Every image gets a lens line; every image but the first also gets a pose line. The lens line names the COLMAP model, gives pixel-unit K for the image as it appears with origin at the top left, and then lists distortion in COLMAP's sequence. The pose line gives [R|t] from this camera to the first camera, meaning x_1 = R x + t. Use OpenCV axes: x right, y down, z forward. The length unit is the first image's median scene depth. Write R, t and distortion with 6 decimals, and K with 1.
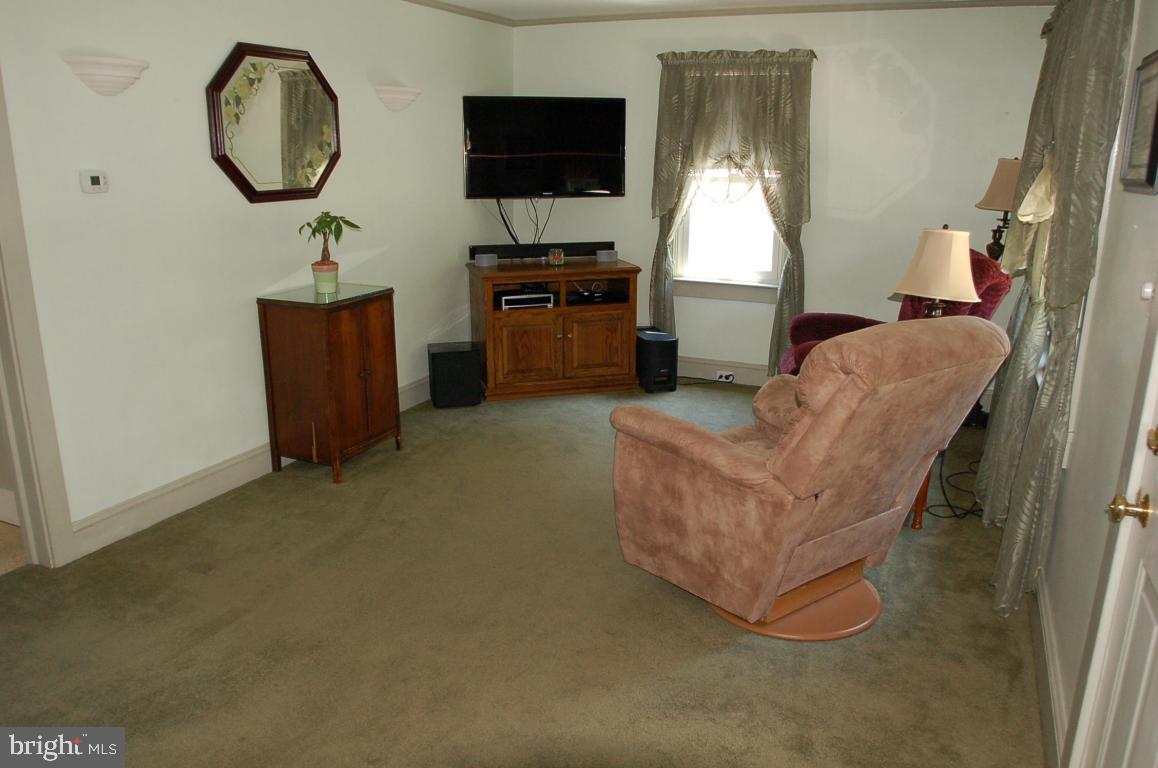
lens RADIAL K [[864.2, 0, 585.0], [0, 864.2, 391.4], [0, 0, 1]] dist [-0.080653, 0.032670]
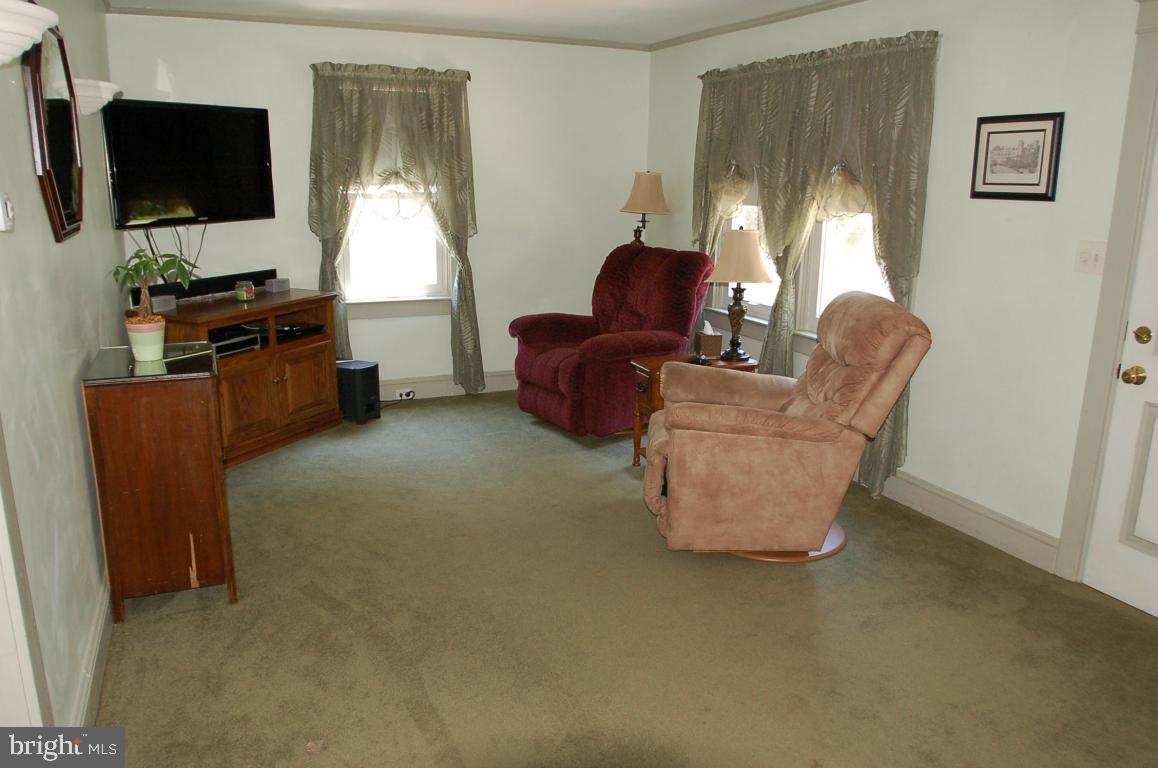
lens RADIAL K [[864.2, 0, 584.9], [0, 864.2, 379.1], [0, 0, 1]] dist [-0.080653, 0.032670]
pose [[0.686113, -0.168734, 0.707657, -0.417481], [0.187789, 0.980843, 0.051800, -0.049888], [-0.702840, 0.097349, 0.704655, 0.170756]]
